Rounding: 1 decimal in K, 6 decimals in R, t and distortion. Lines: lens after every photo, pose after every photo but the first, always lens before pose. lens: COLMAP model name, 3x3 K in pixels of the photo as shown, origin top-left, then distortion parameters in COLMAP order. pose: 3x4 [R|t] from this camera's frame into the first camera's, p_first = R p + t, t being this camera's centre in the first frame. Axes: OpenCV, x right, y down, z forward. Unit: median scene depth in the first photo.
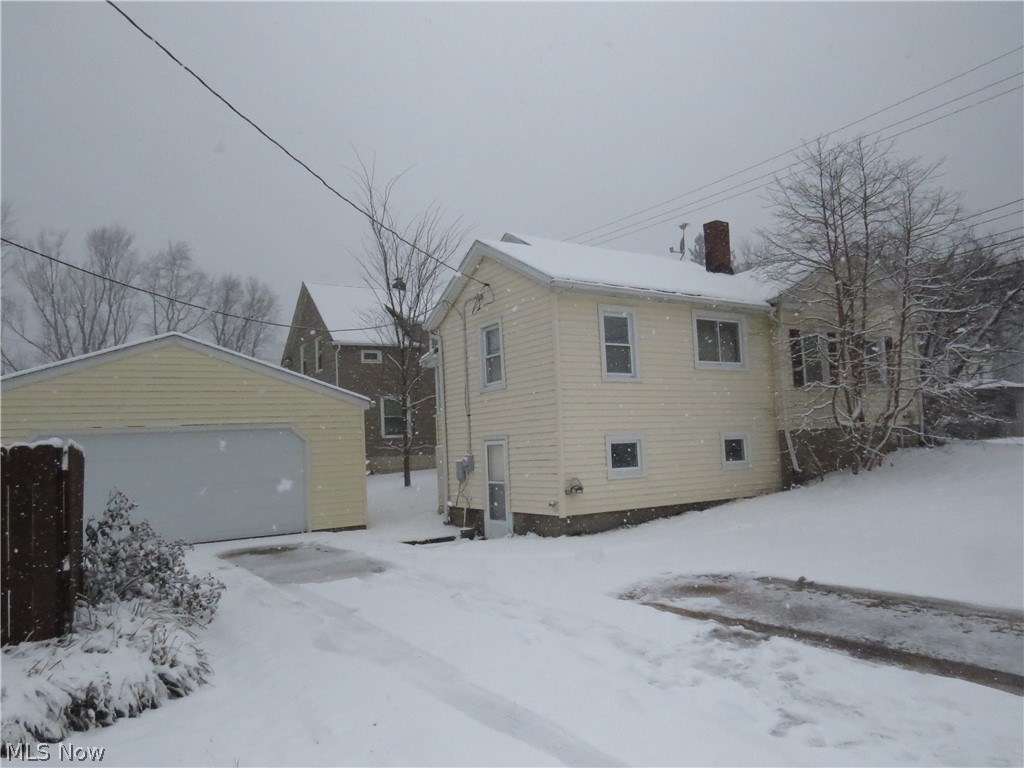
lens RADIAL K [[728.2, 0, 512.0], [0, 728.2, 384.0], [0, 0, 1]] dist [-0.005710, -0.001609]
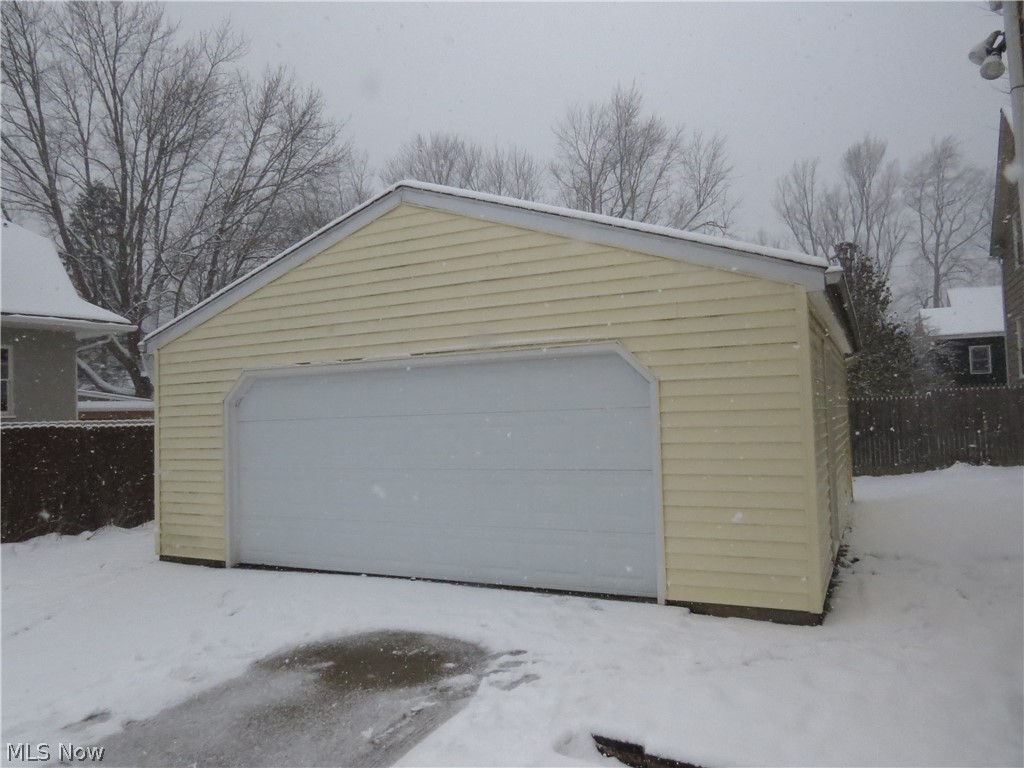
lens RADIAL K [[728.2, 0, 512.0], [0, 728.2, 384.0], [0, 0, 1]] dist [-0.005710, -0.001609]
pose [[0.512532, -0.001589, -0.858667, 0.009633], [0.080541, 0.995679, 0.046232, 0.016849], [0.854882, -0.092853, 0.510445, 0.225439]]
